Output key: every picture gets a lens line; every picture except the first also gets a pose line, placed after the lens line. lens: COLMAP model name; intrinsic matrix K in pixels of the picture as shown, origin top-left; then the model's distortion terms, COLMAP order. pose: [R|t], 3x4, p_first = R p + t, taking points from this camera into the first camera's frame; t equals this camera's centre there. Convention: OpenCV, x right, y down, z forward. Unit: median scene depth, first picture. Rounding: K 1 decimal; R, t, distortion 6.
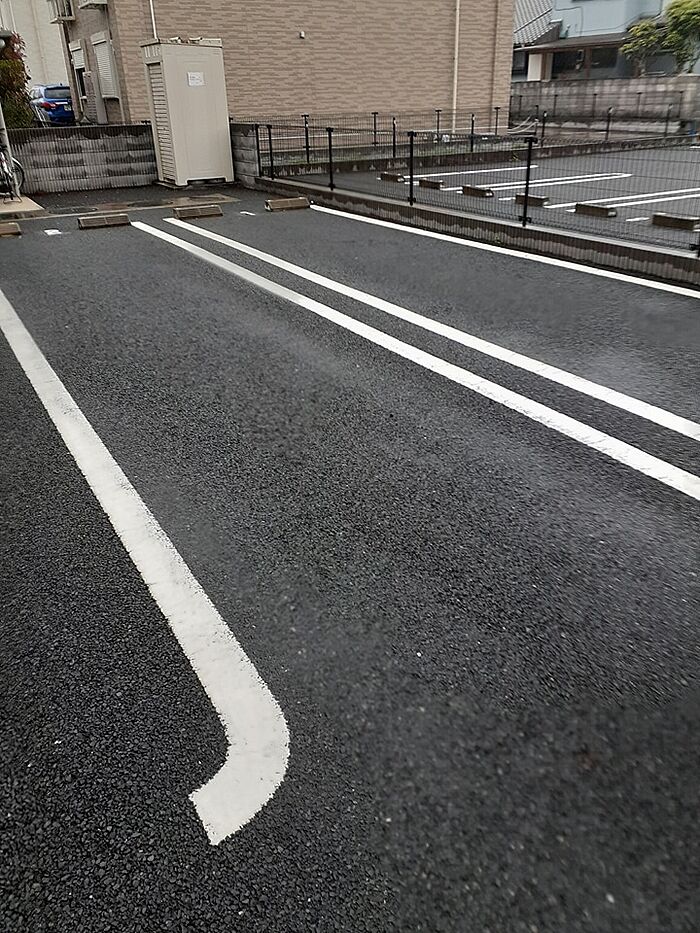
lens RADIAL K [[757.2, 0, 350.0], [0, 757.2, 466.5], [0, 0, 1]] dist [0.016766, 0.004075]
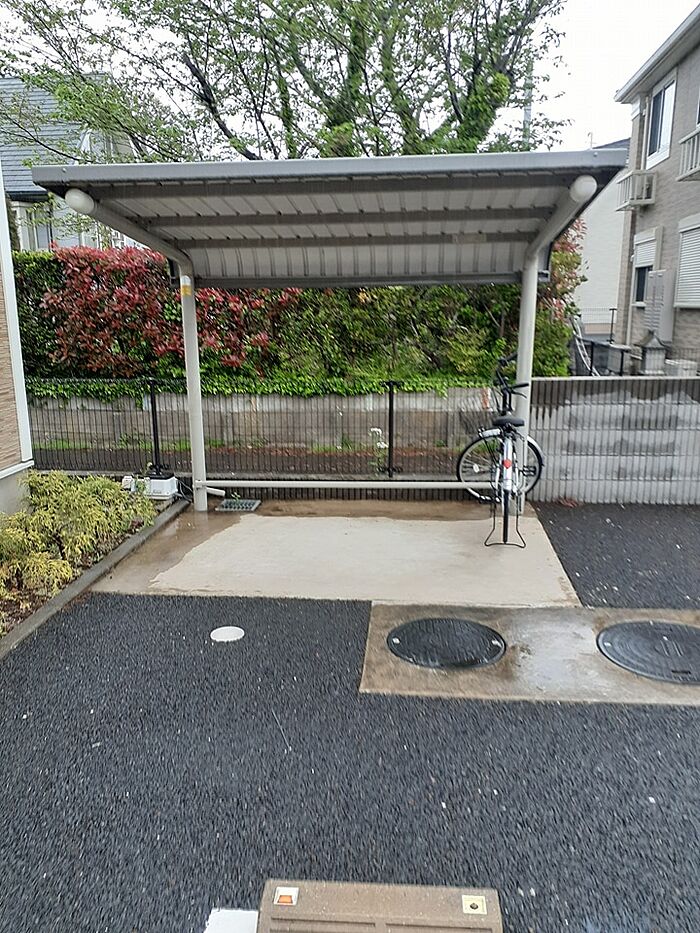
lens RADIAL K [[757.2, 0, 350.0], [0, 757.2, 466.5], [0, 0, 1]] dist [0.016766, 0.004075]
pose [[0.821383, 0.141086, -0.552653, -0.228465], [-0.263065, 0.953423, -0.147584, -0.241736], [0.506090, 0.266607, 0.820240, 0.475714]]
